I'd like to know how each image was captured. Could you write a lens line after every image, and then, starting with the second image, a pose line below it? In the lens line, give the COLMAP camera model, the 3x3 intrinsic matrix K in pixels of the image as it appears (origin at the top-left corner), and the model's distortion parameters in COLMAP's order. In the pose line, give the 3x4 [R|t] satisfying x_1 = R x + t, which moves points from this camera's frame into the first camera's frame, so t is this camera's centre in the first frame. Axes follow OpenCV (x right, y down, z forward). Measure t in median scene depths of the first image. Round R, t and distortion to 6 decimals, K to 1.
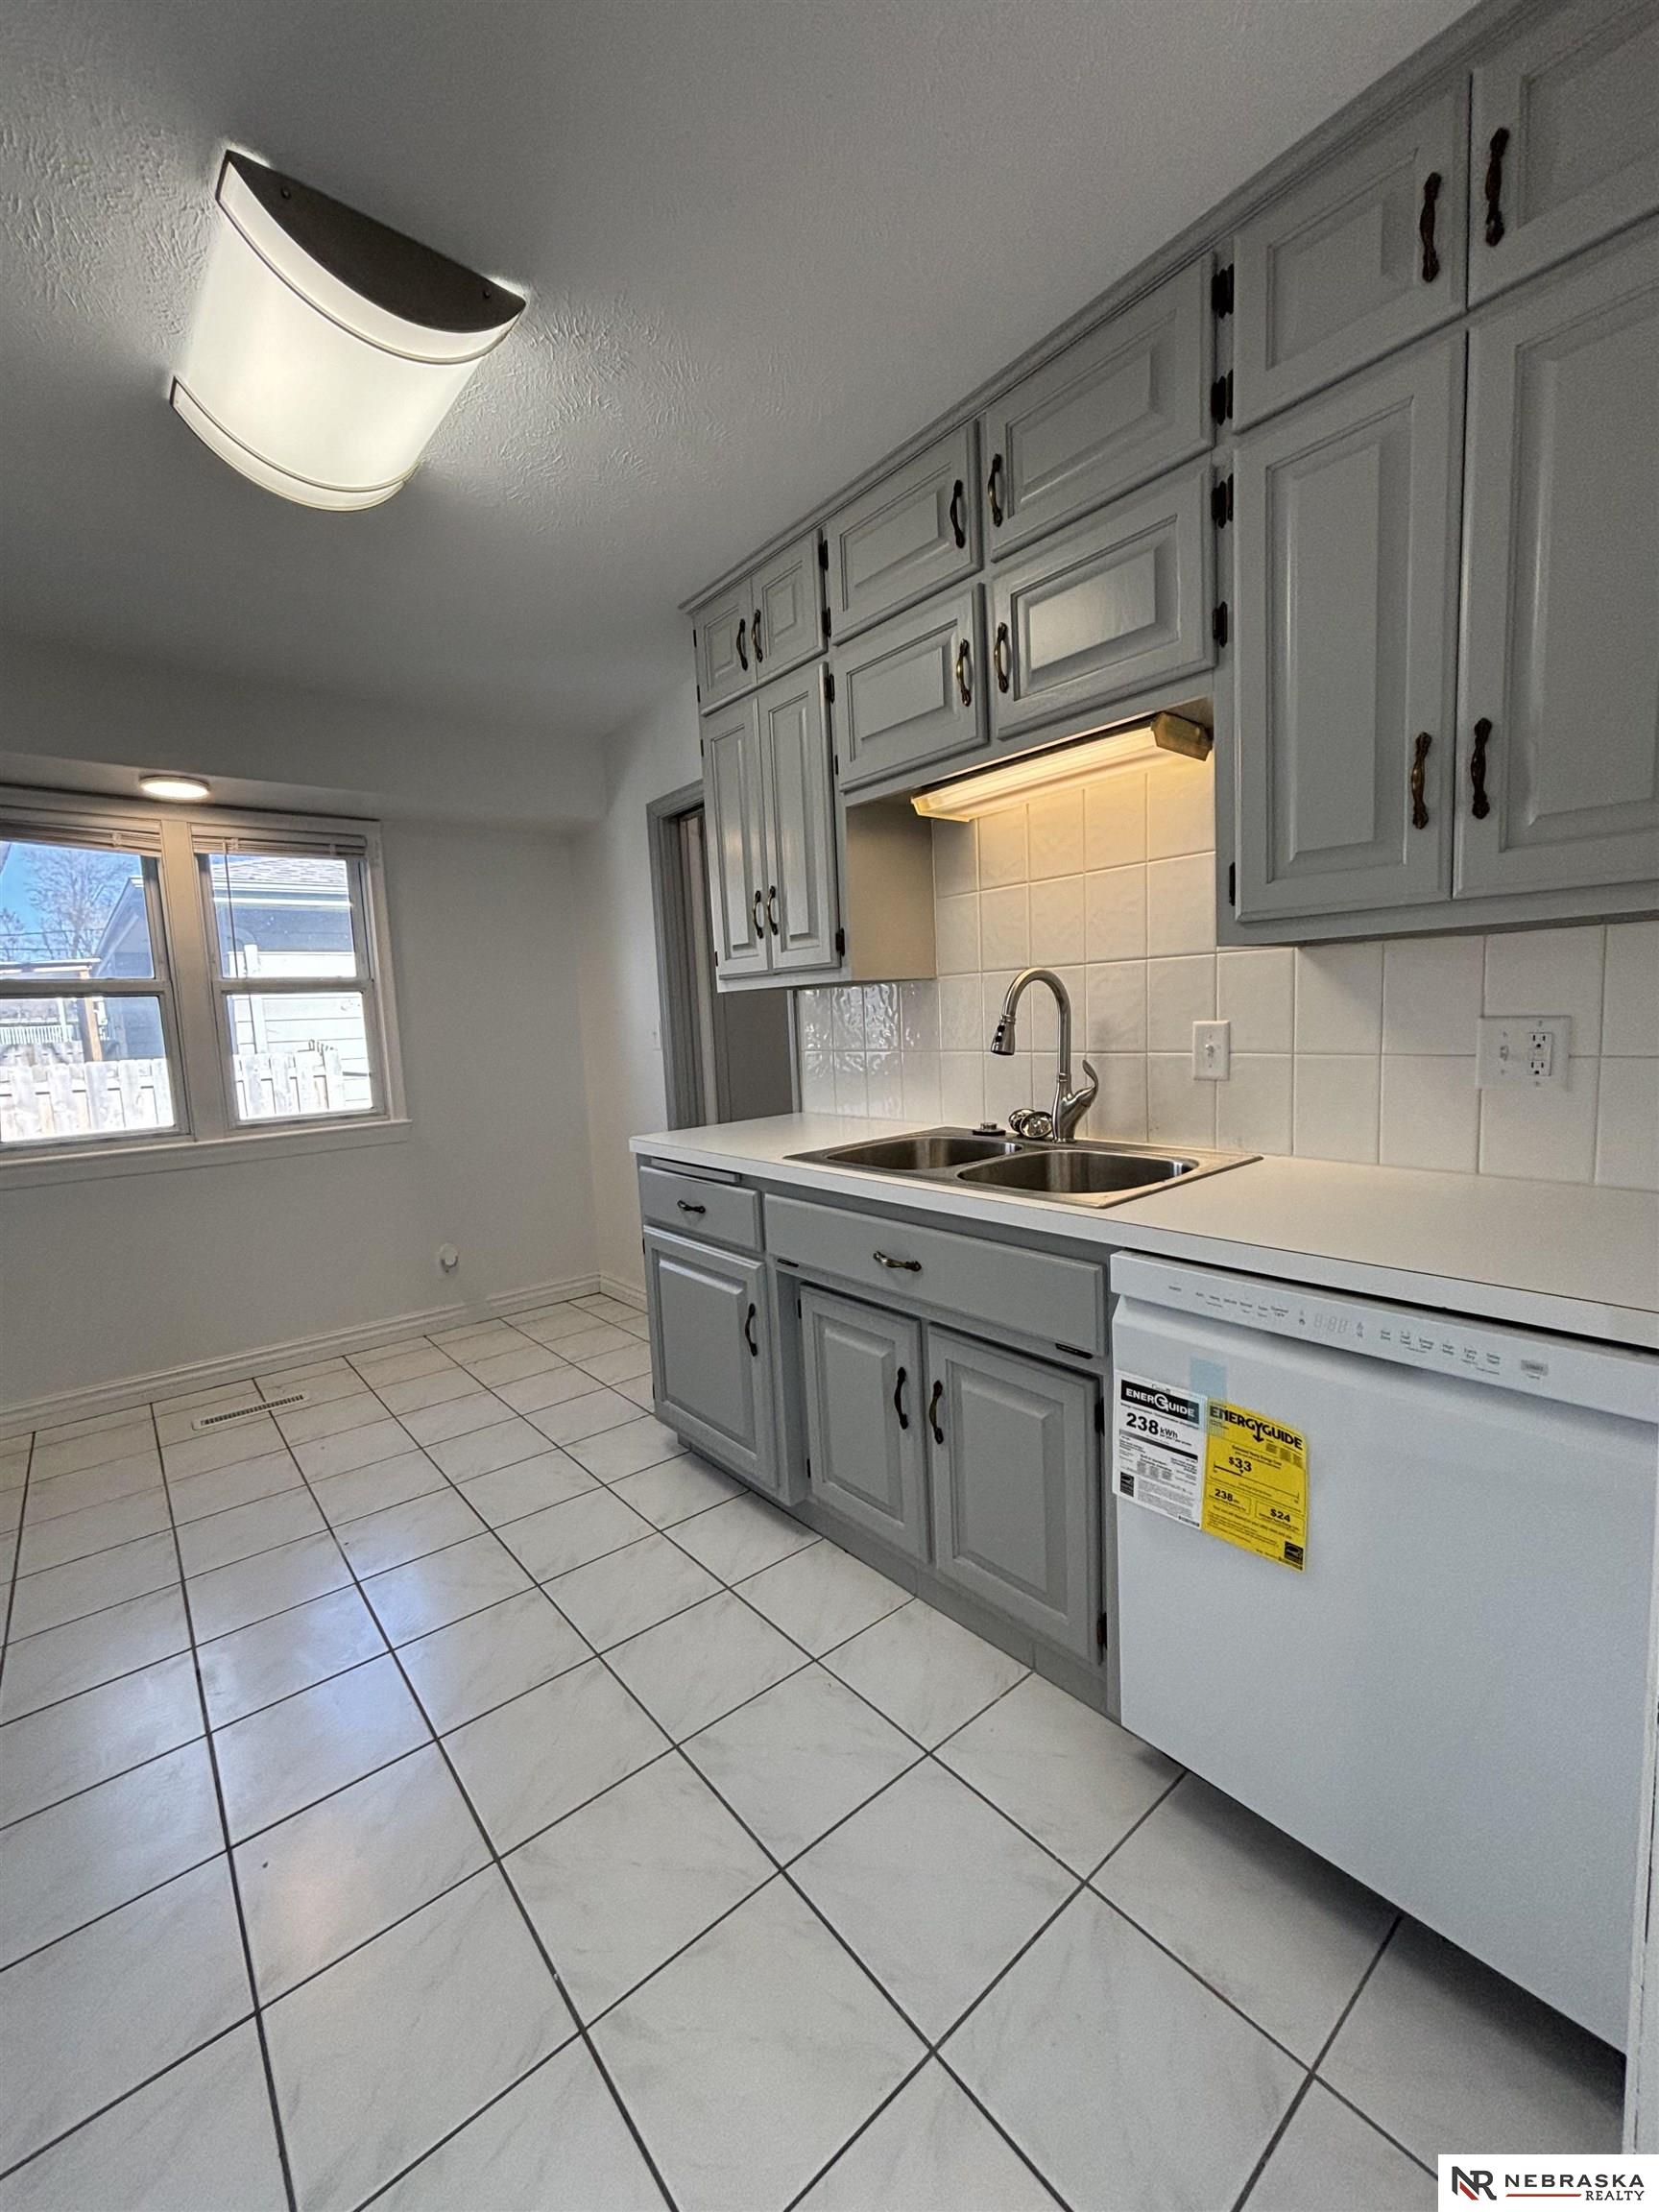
lens RADIAL K [[901.8, 0, 833.4], [0, 901.8, 1108.8], [0, 0, 1]] dist [0.008135, -0.000896]
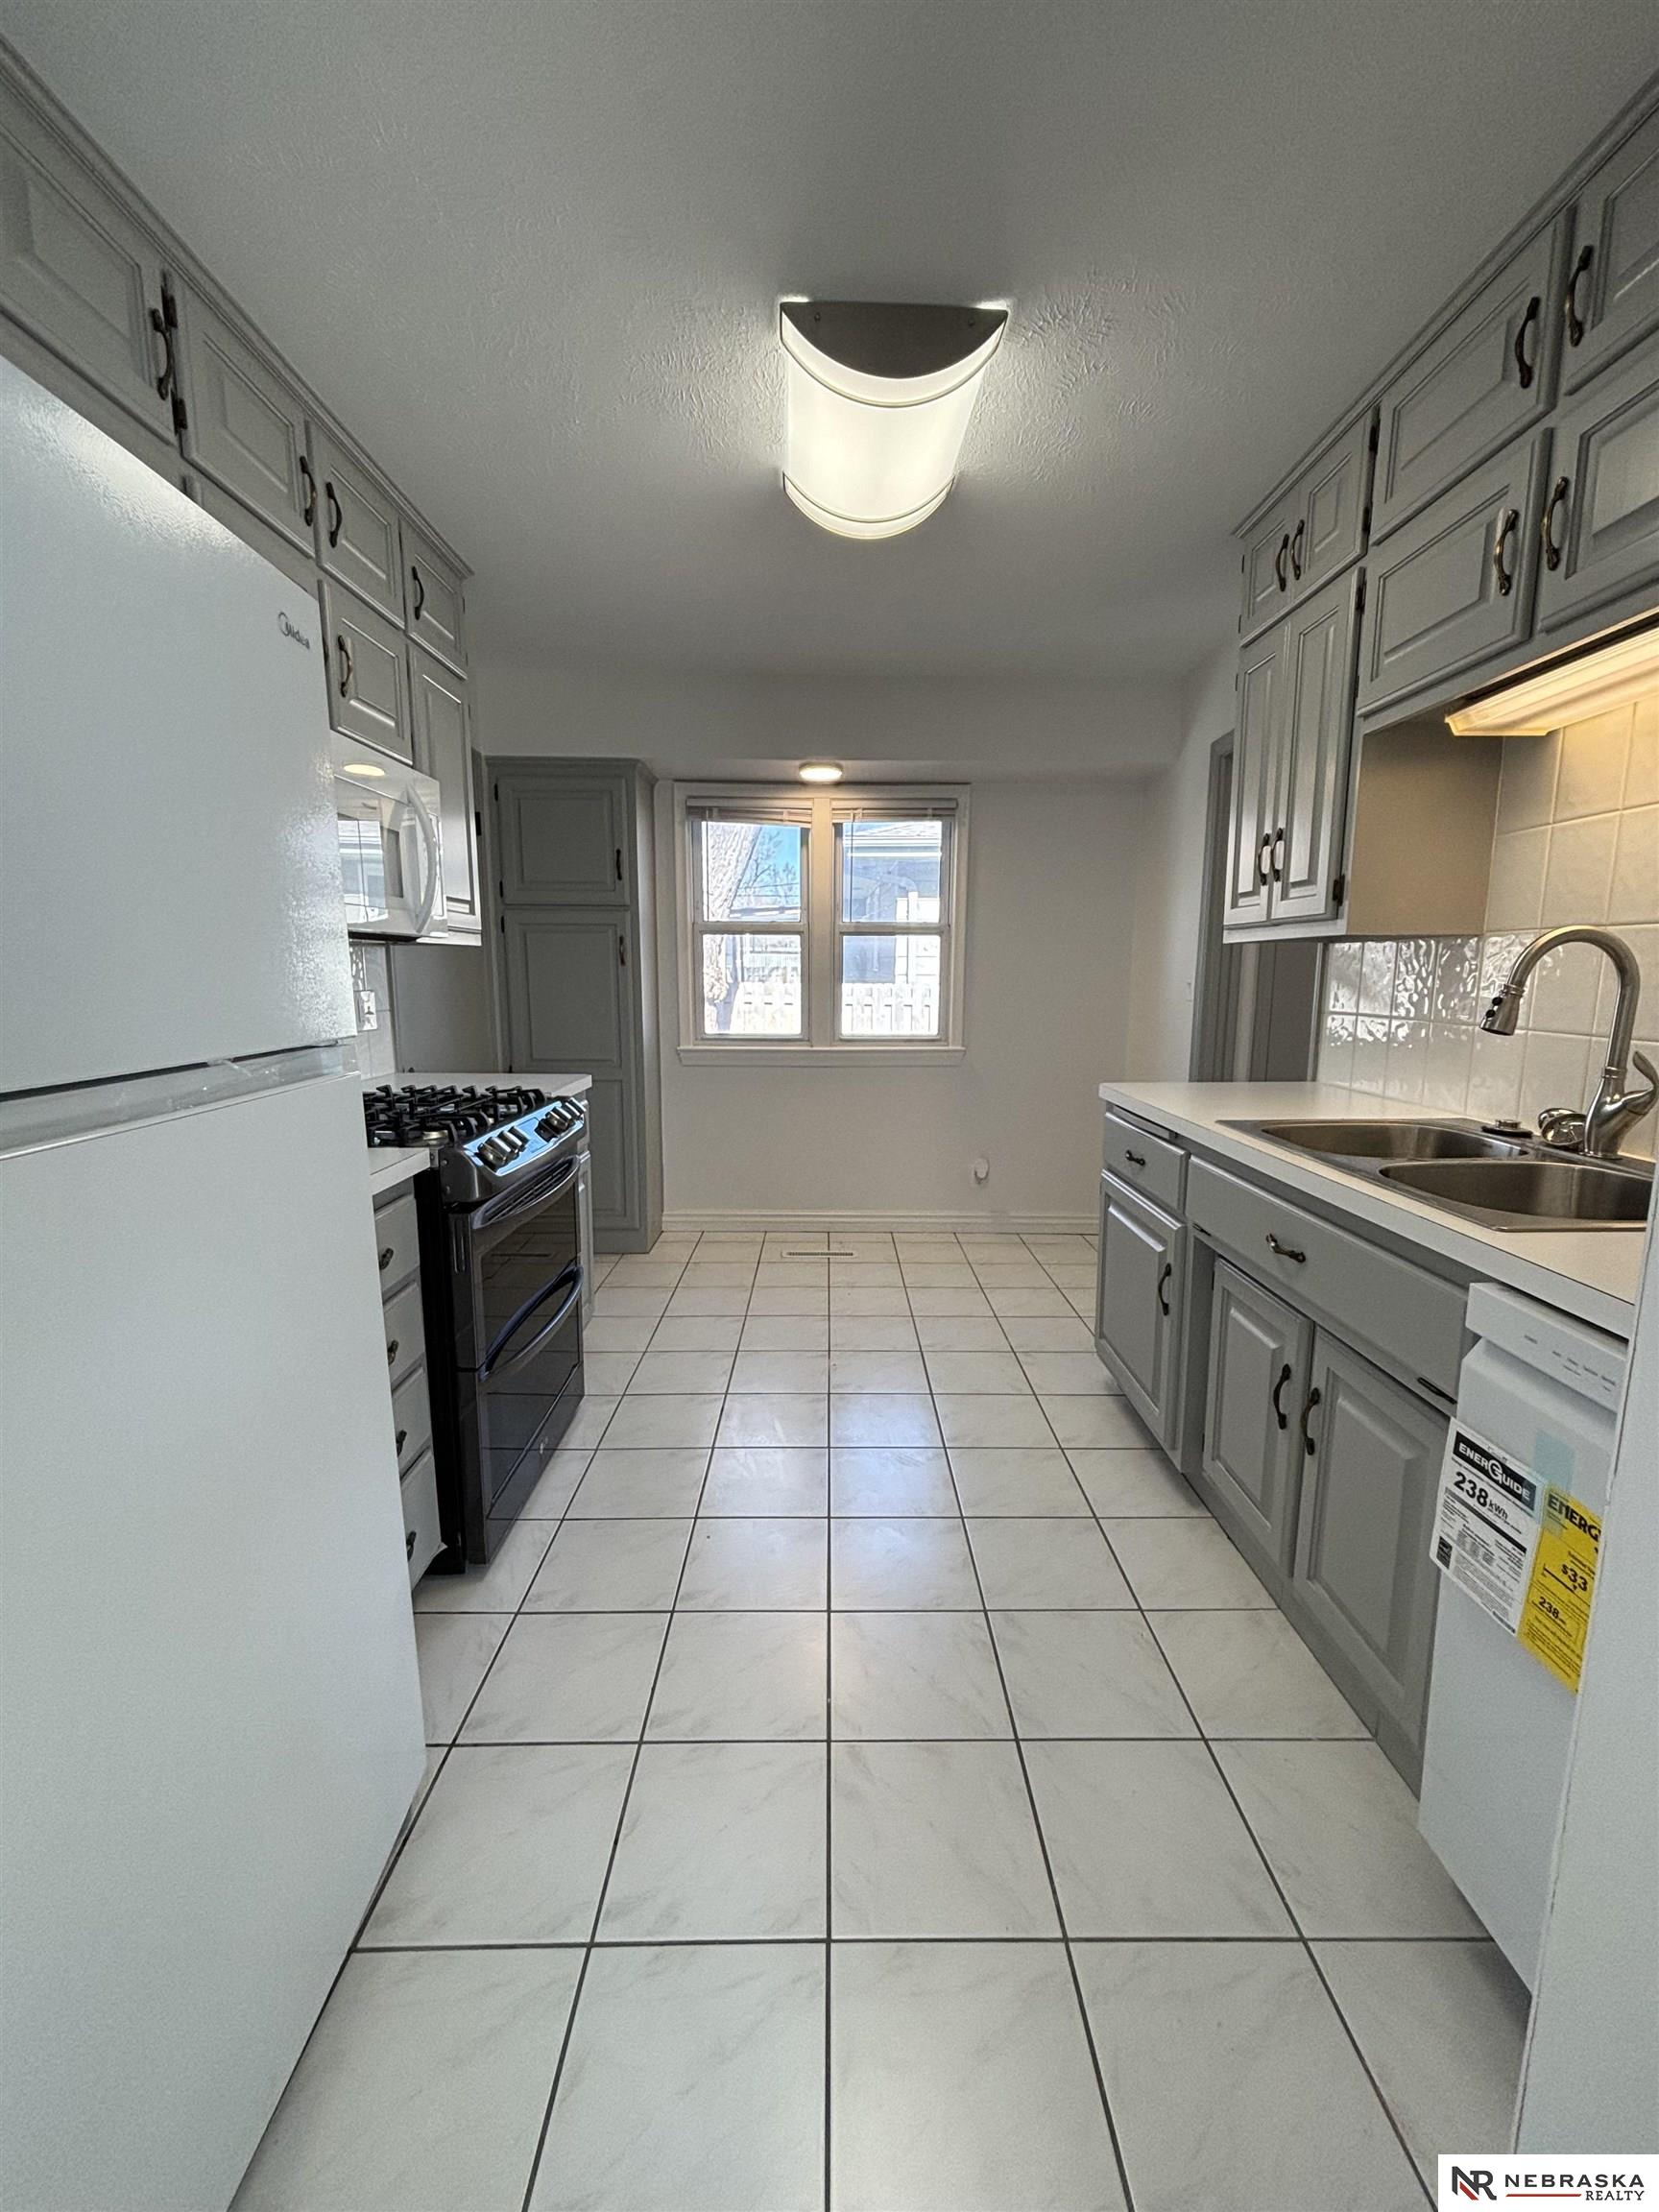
lens RADIAL K [[901.8, 0, 832.1], [0, 901.8, 1109.4], [0, 0, 1]] dist [0.008135, -0.000896]
pose [[0.772403, 0.144448, -0.618489, 0.204933], [-0.105390, 0.989444, 0.099468, -0.009648], [0.626328, -0.011647, 0.779473, -0.005039]]
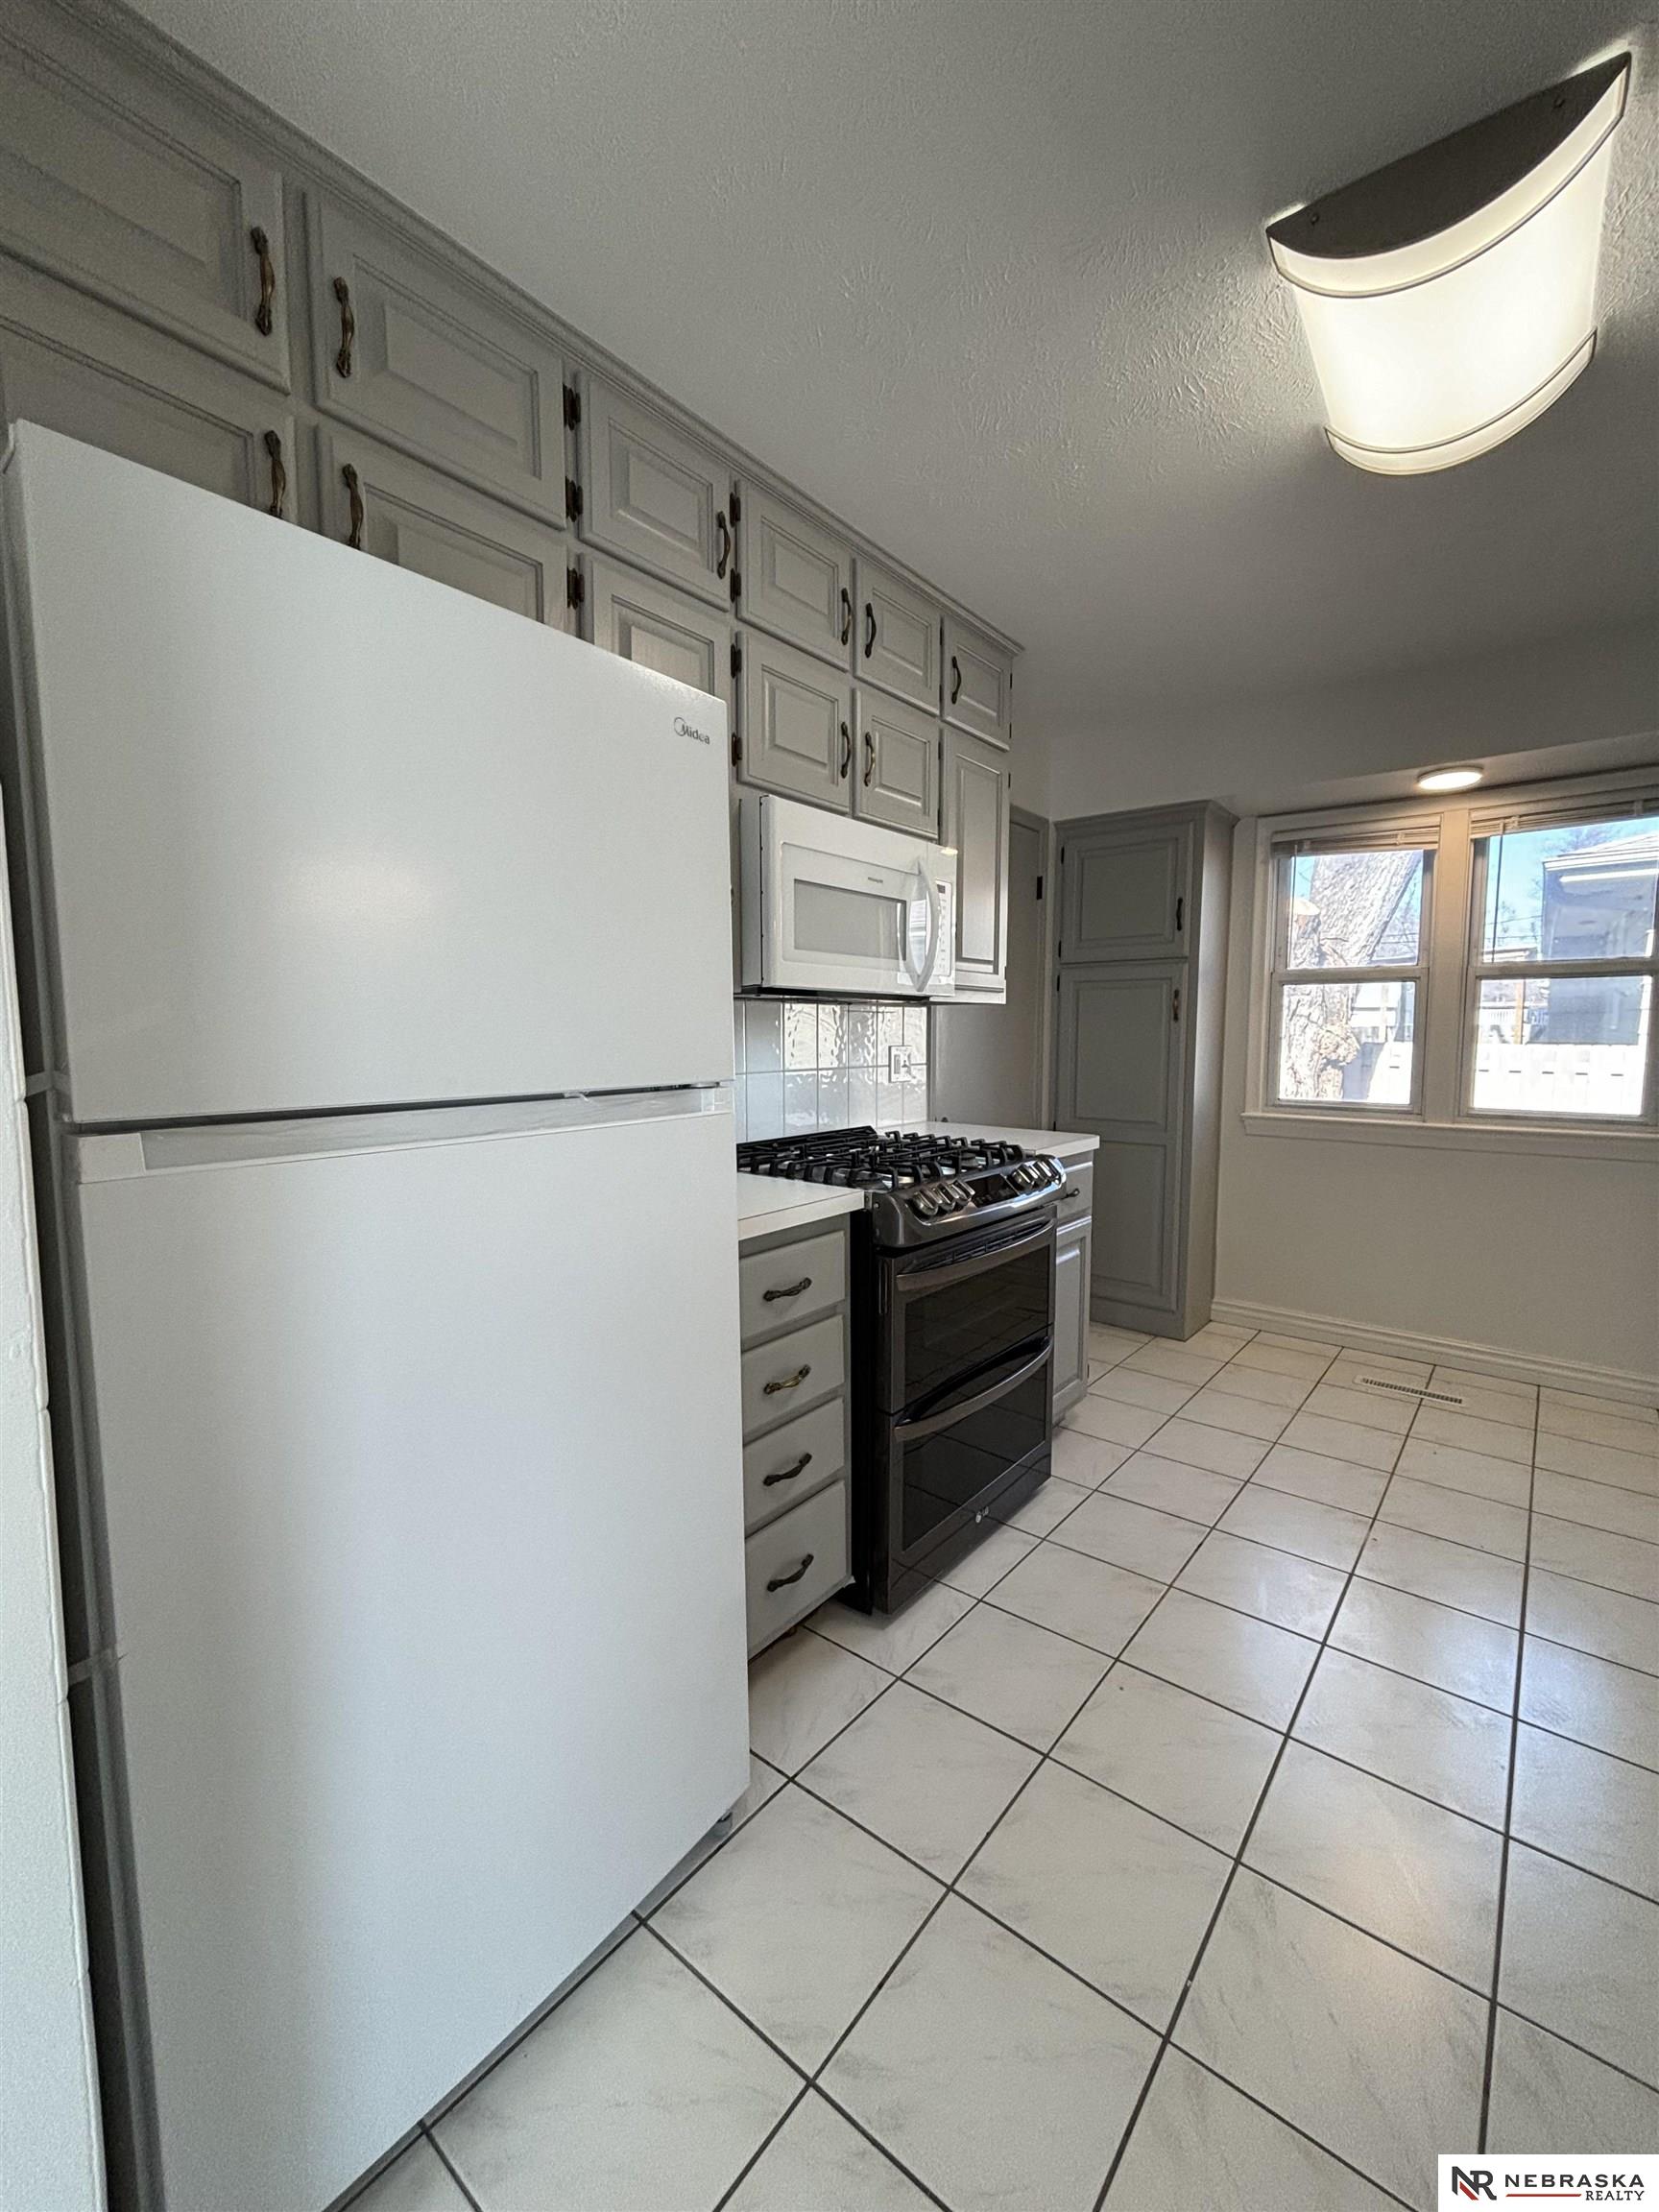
lens RADIAL K [[901.8, 0, 838.3], [0, 901.8, 1109.9], [0, 0, 1]] dist [0.008135, -0.000896]
pose [[0.199111, 0.137519, -0.970280, 0.240693], [-0.115743, 0.986475, 0.116062, -0.030197], [0.973118, 0.089194, 0.212335, 0.184229]]
